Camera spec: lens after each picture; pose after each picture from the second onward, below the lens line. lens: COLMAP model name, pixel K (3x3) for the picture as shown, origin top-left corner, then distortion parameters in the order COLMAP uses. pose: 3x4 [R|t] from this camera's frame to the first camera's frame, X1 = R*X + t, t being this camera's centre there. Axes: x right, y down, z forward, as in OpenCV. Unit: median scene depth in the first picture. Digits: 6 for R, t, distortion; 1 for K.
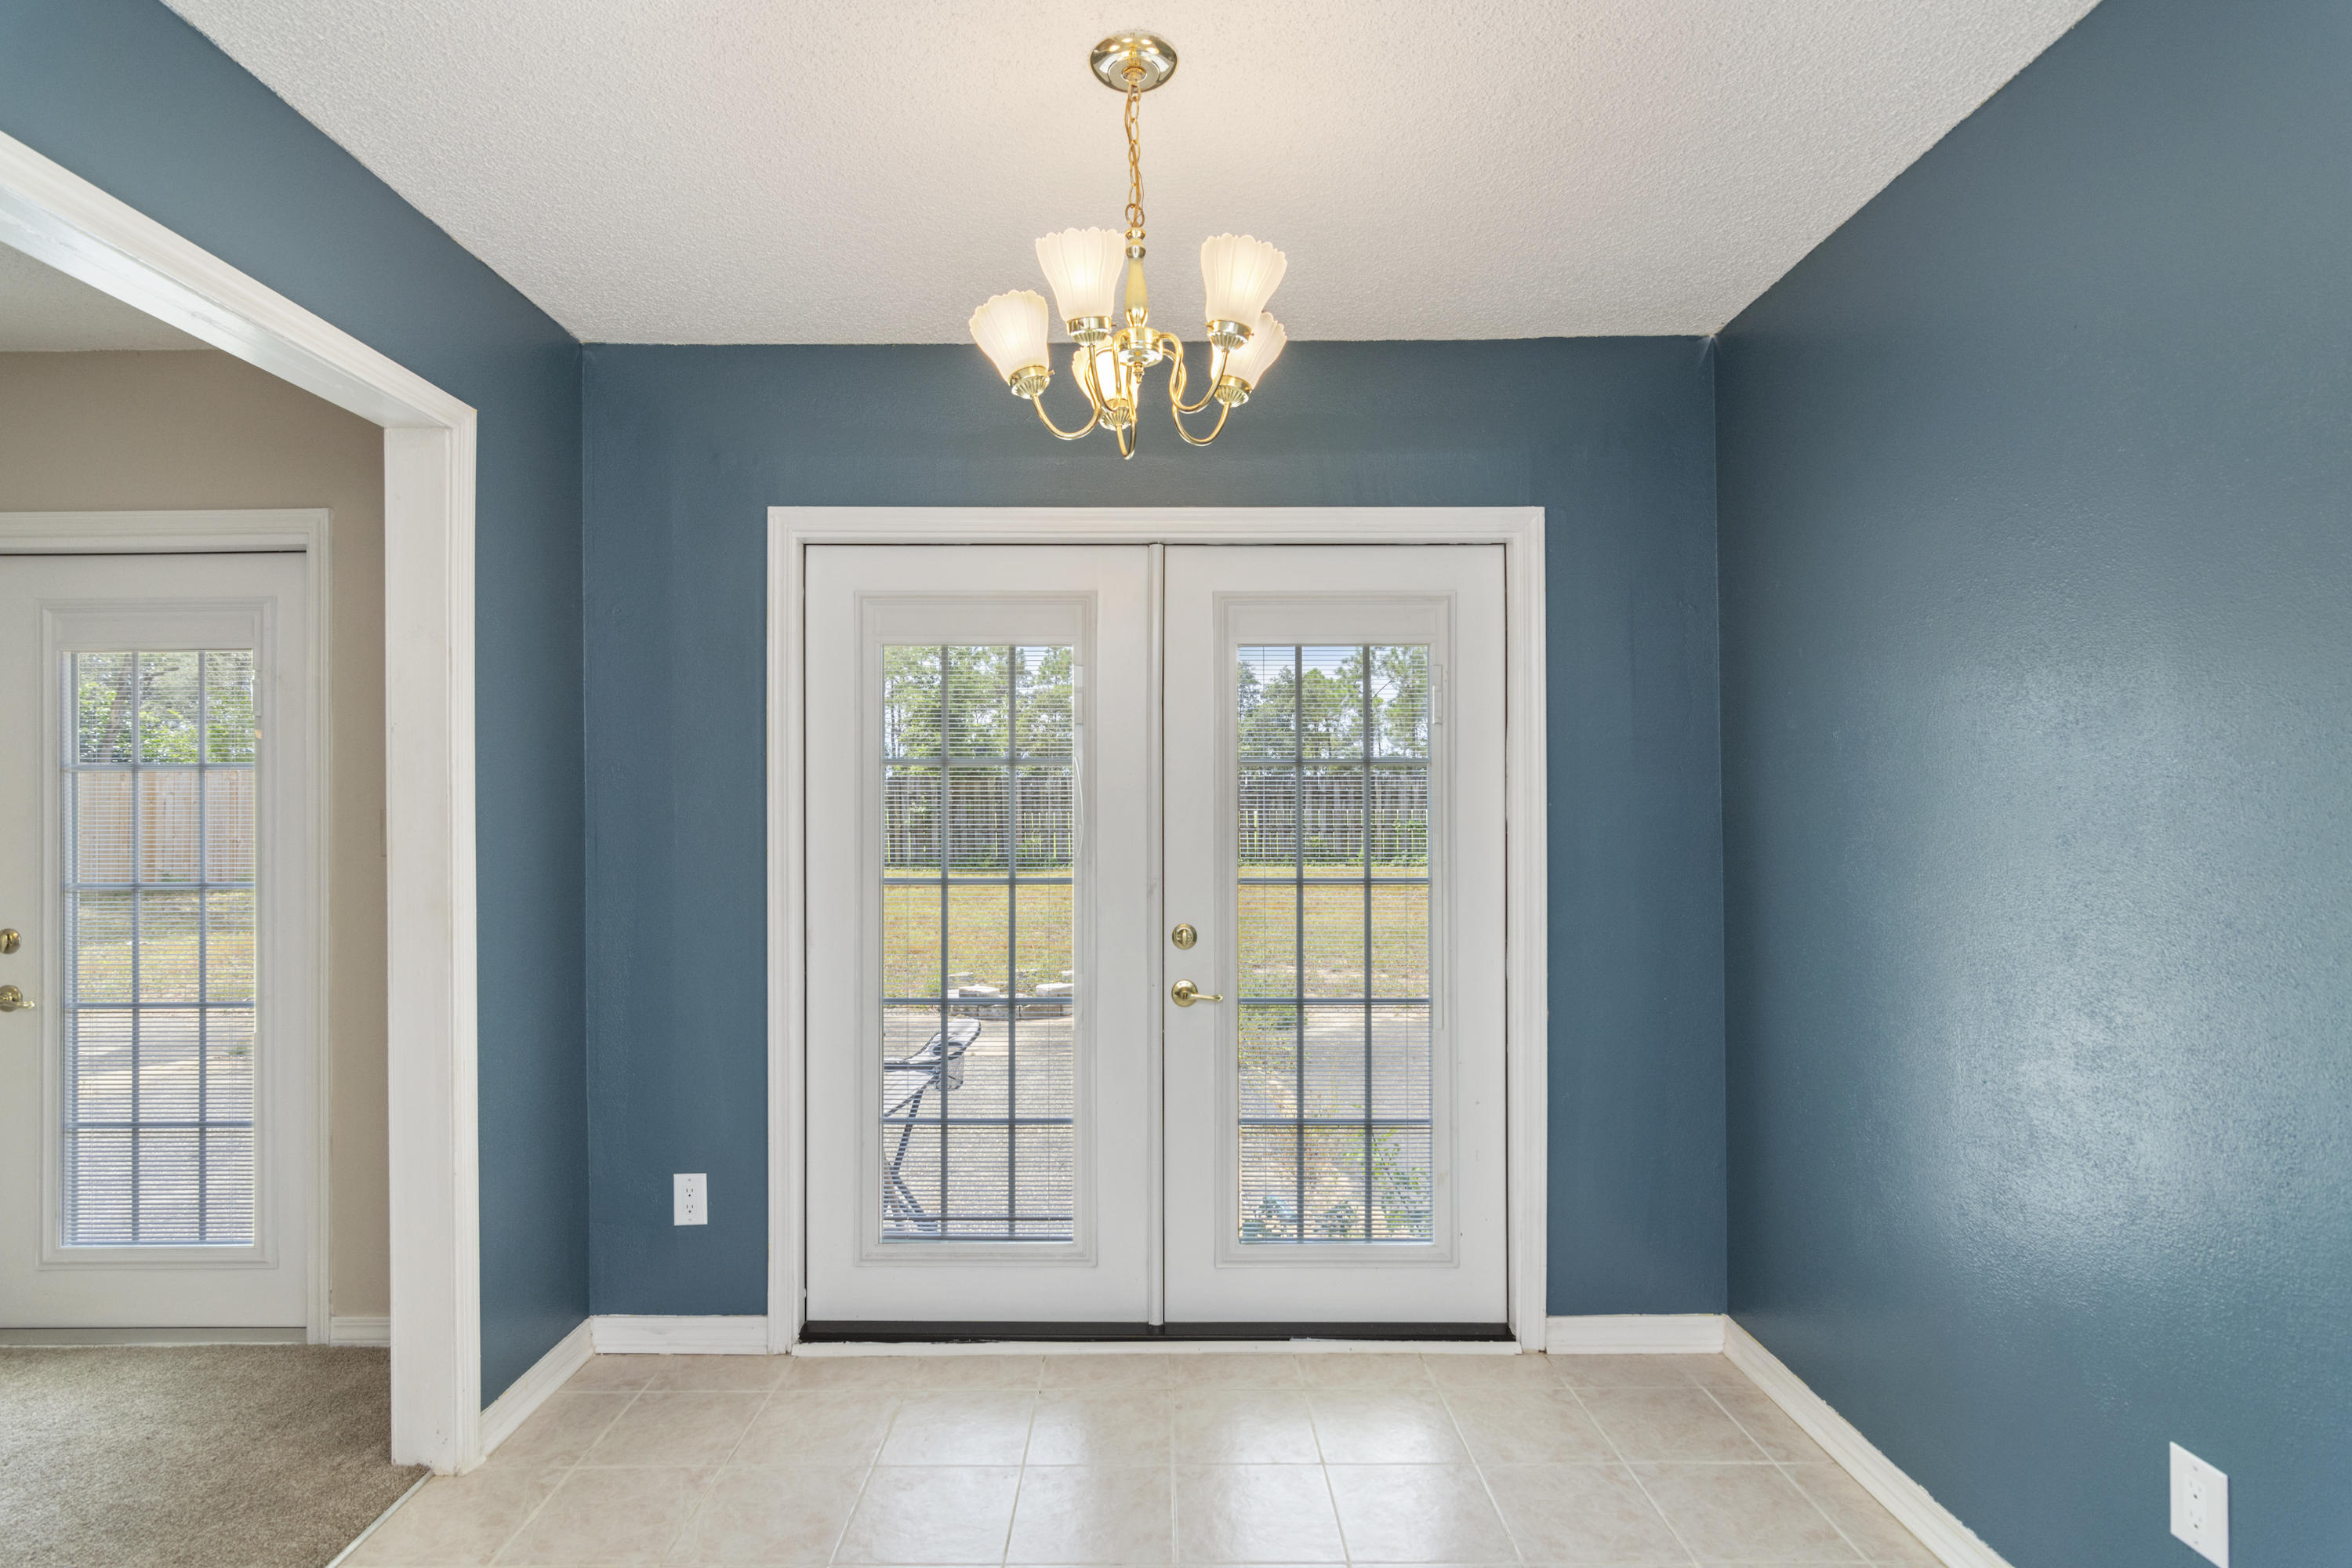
lens RADIAL K [[1140.4, 0, 1160.1], [0, 1140.4, 802.7], [0, 0, 1]] dist [-0.000081, 0.001345]
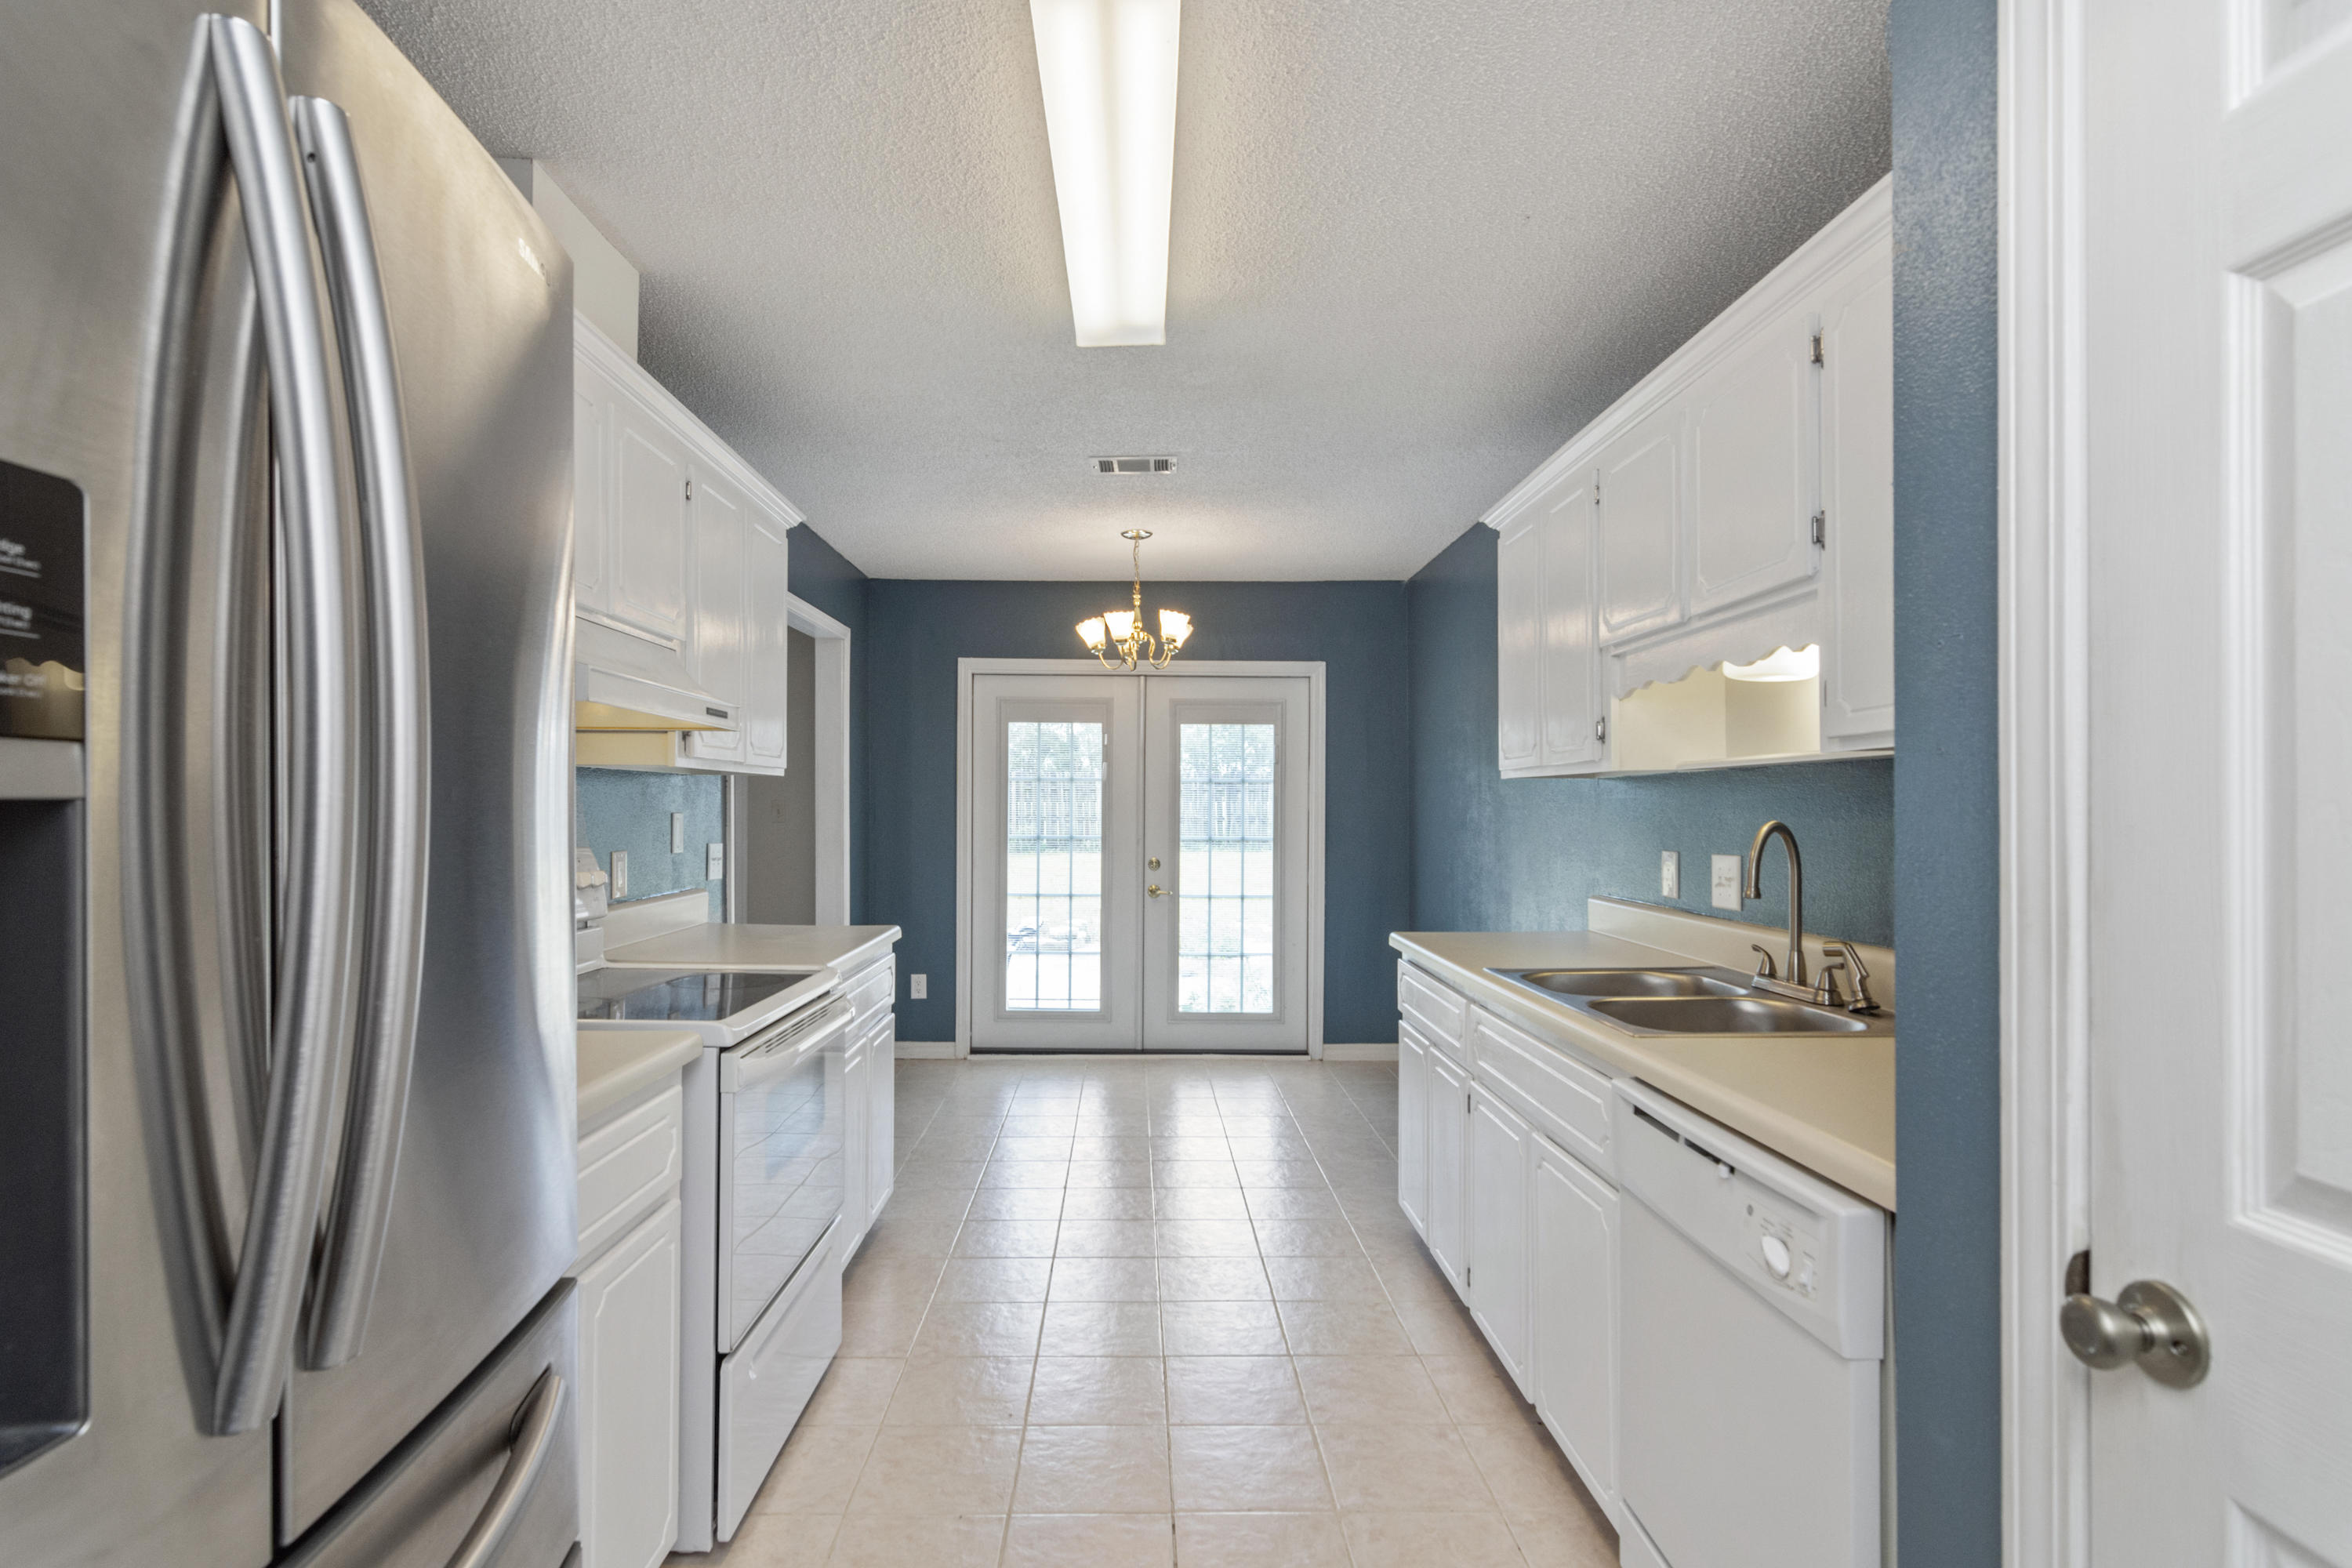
lens RADIAL K [[1140.4, 0, 1166.1], [0, 1140.4, 797.8], [0, 0, 1]] dist [-0.000081, 0.001345]
pose [[0.999965, 0.008311, 0.001265, 0.039709], [-0.008307, 0.999961, -0.002928, 0.002055], [-0.001289, 0.002917, 0.999995, -1.101743]]
